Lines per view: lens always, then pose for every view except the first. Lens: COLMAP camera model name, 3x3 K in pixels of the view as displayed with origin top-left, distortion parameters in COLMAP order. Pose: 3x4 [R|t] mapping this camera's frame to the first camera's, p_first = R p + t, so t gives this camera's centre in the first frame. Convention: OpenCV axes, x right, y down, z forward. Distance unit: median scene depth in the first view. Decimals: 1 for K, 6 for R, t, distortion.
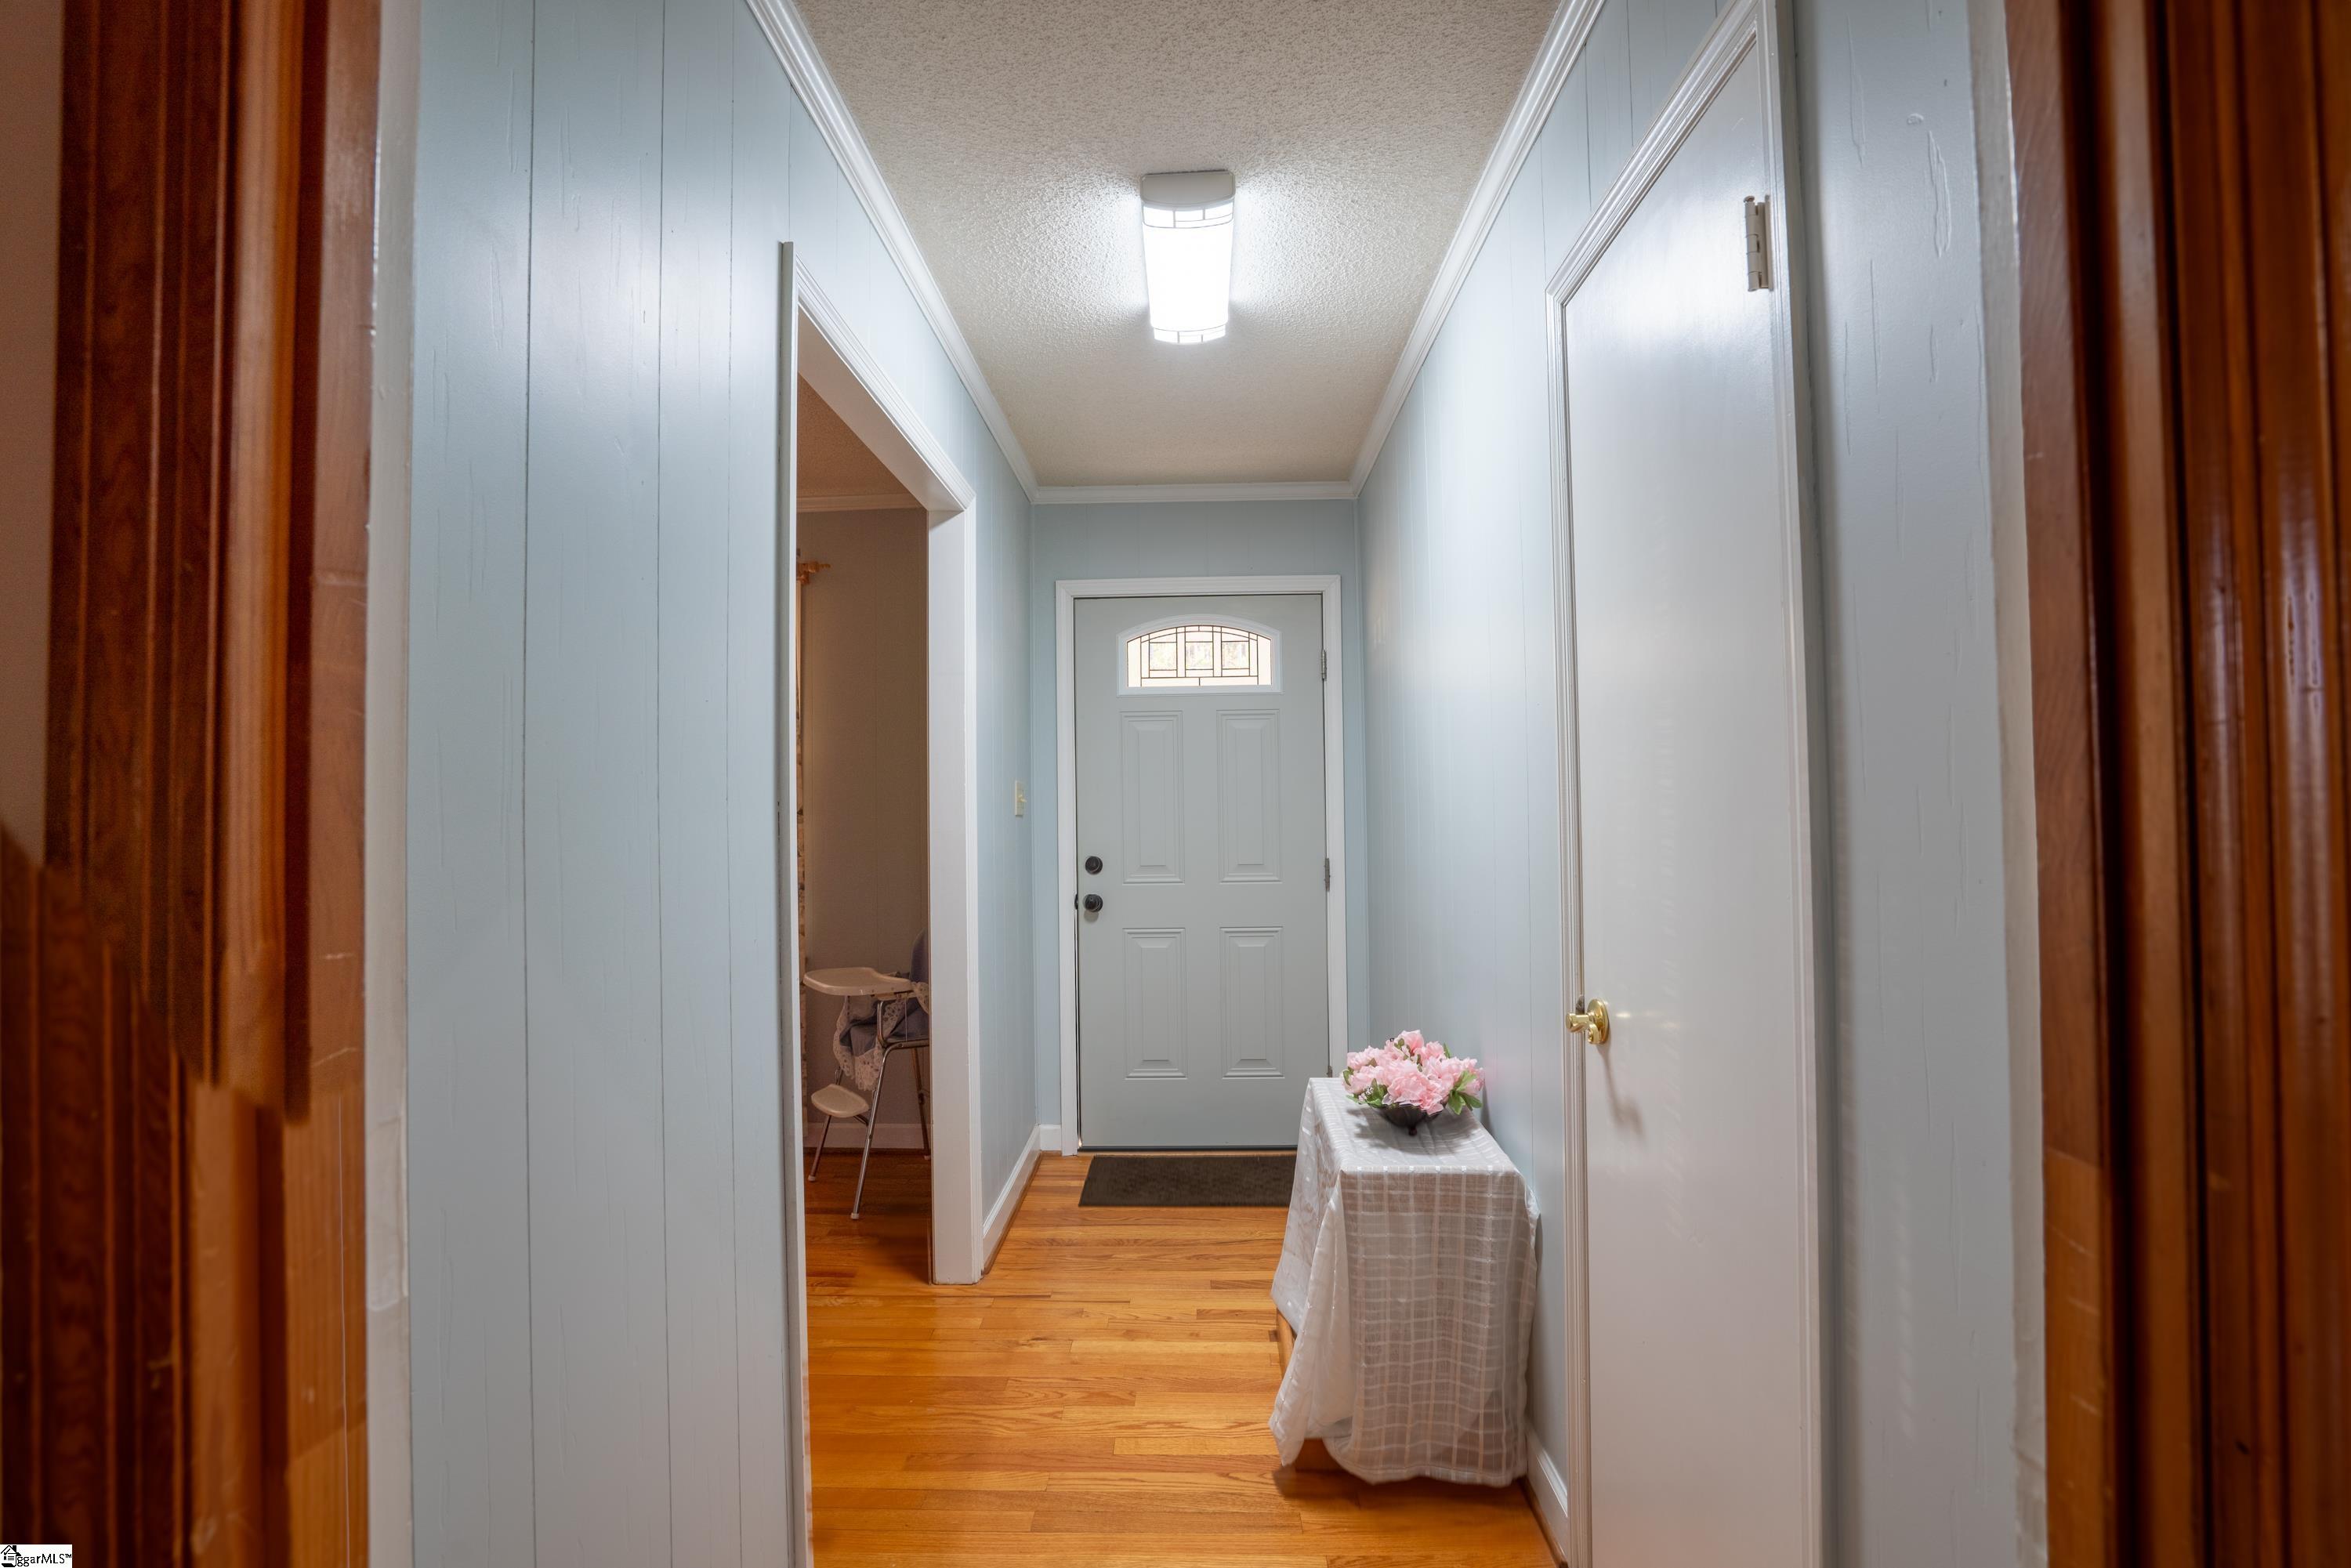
lens RADIAL K [[1096.4, 0, 1173.8], [0, 1096.4, 788.8], [0, 0, 1]] dist [-0.020679, 0.004239]
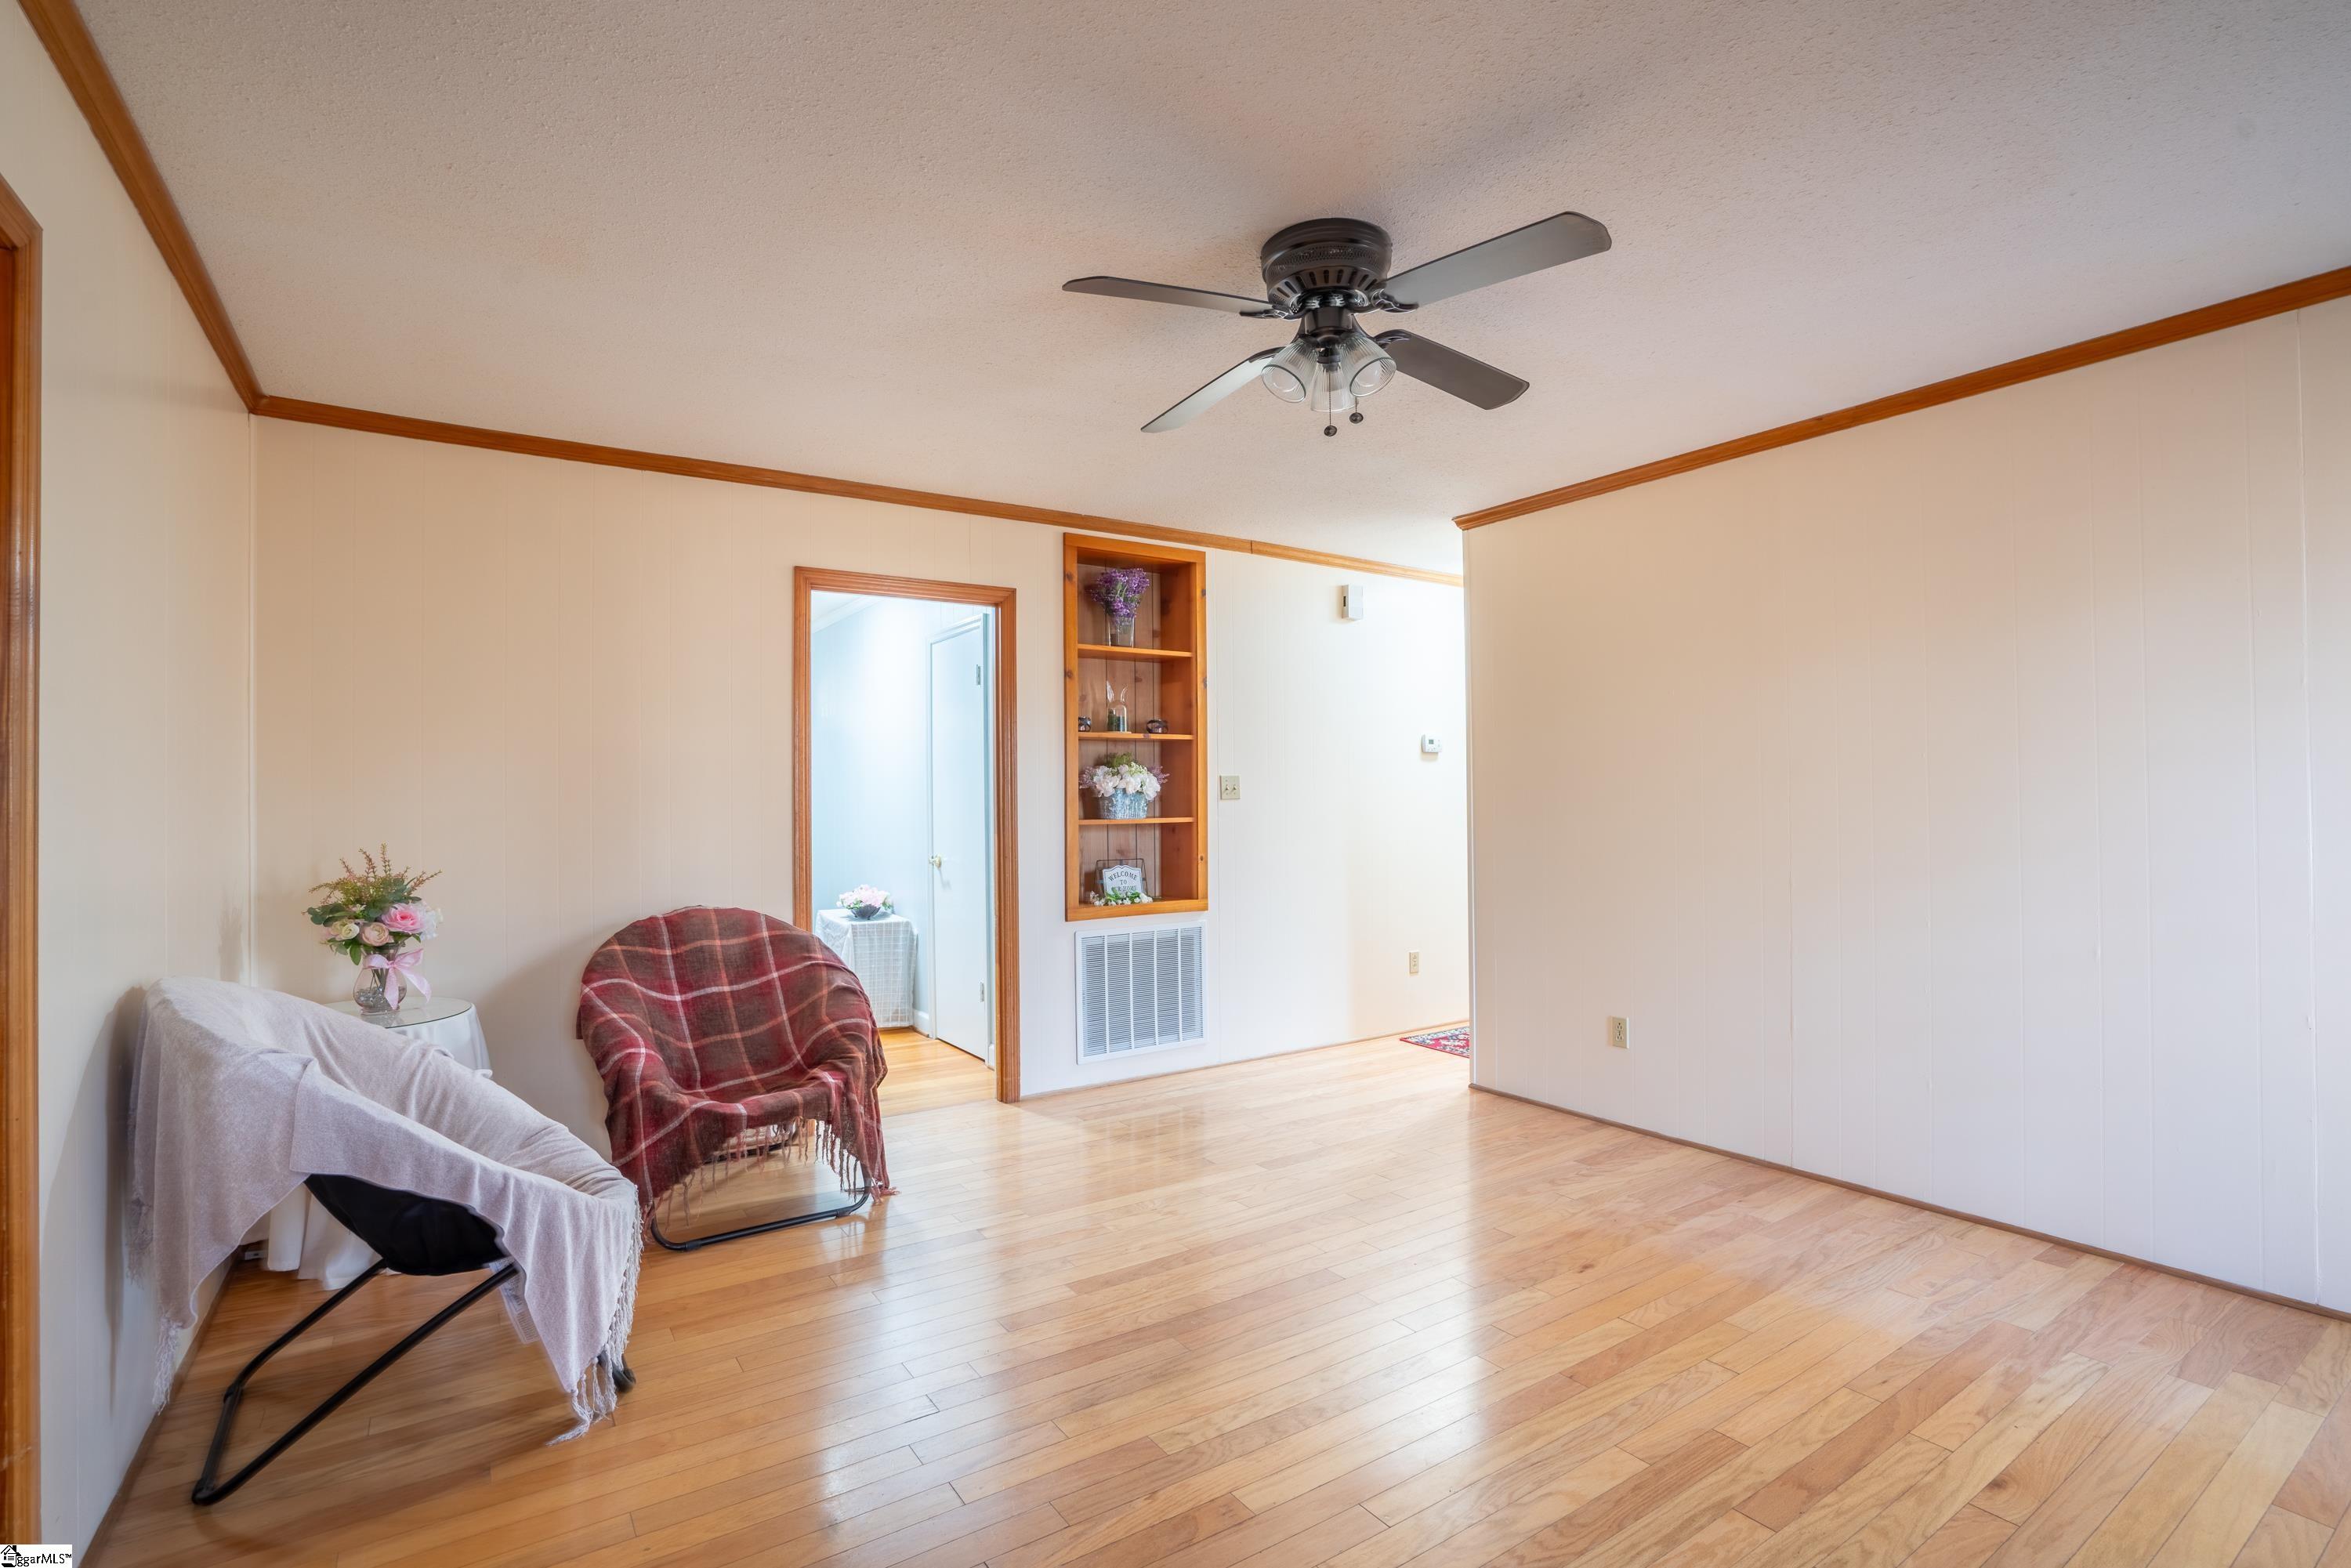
lens RADIAL K [[1096.4, 0, 1172.9], [0, 1096.4, 786.6], [0, 0, 1]] dist [-0.020679, 0.004239]
pose [[0.812489, 0.000629, 0.582976, -0.816365], [-0.006226, 0.999952, 0.007598, -0.027736], [-0.582943, -0.009803, 0.812454, -1.770457]]
